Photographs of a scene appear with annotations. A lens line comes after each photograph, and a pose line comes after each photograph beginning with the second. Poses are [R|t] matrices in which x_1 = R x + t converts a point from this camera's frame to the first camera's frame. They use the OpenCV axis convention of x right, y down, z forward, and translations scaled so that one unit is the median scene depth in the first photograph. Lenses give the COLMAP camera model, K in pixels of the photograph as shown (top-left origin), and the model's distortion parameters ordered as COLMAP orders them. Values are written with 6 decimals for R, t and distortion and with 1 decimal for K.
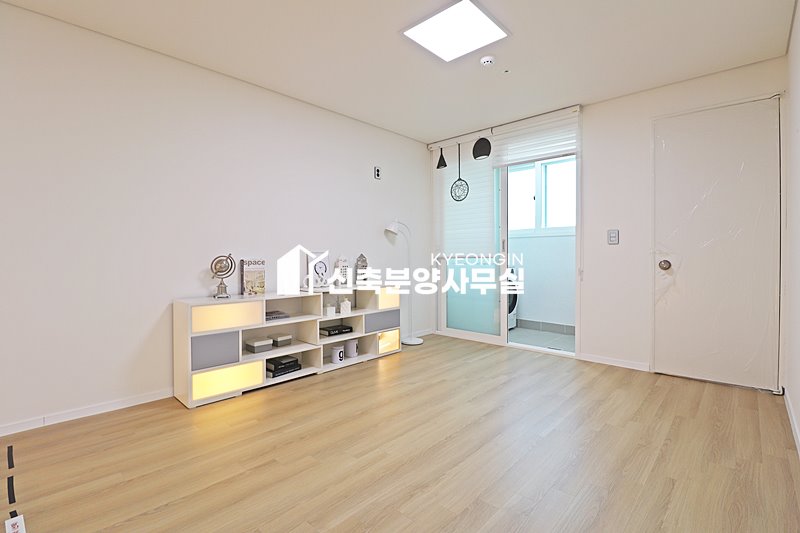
lens RADIAL K [[368.9, 0, 400.5], [0, 368.9, 262.7], [0, 0, 1]] dist [-0.007071, -0.008902]
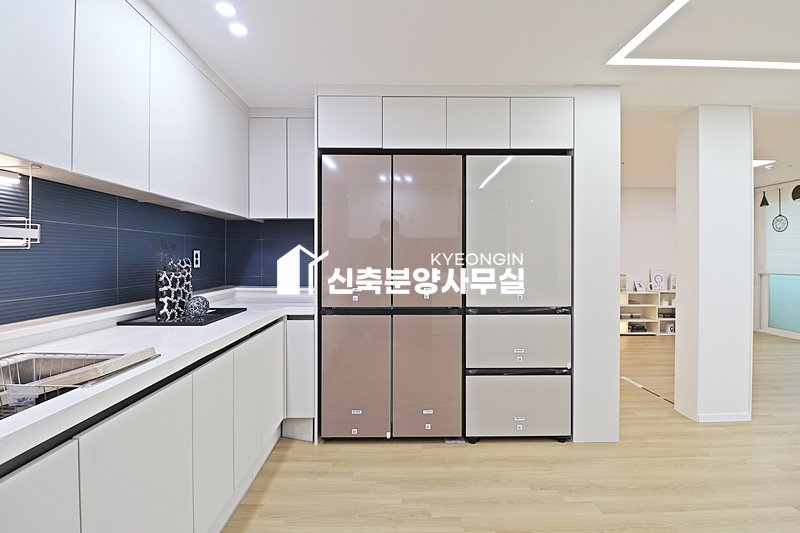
lens RADIAL K [[368.9, 0, 398.2], [0, 368.9, 263.7], [0, 0, 1]] dist [-0.007071, -0.008902]
pose [[0.692893, 0.011096, -0.720955, 0.197158], [-0.012850, 0.999913, 0.003040, -0.051181], [0.720926, 0.007158, 0.692975, -1.188864]]
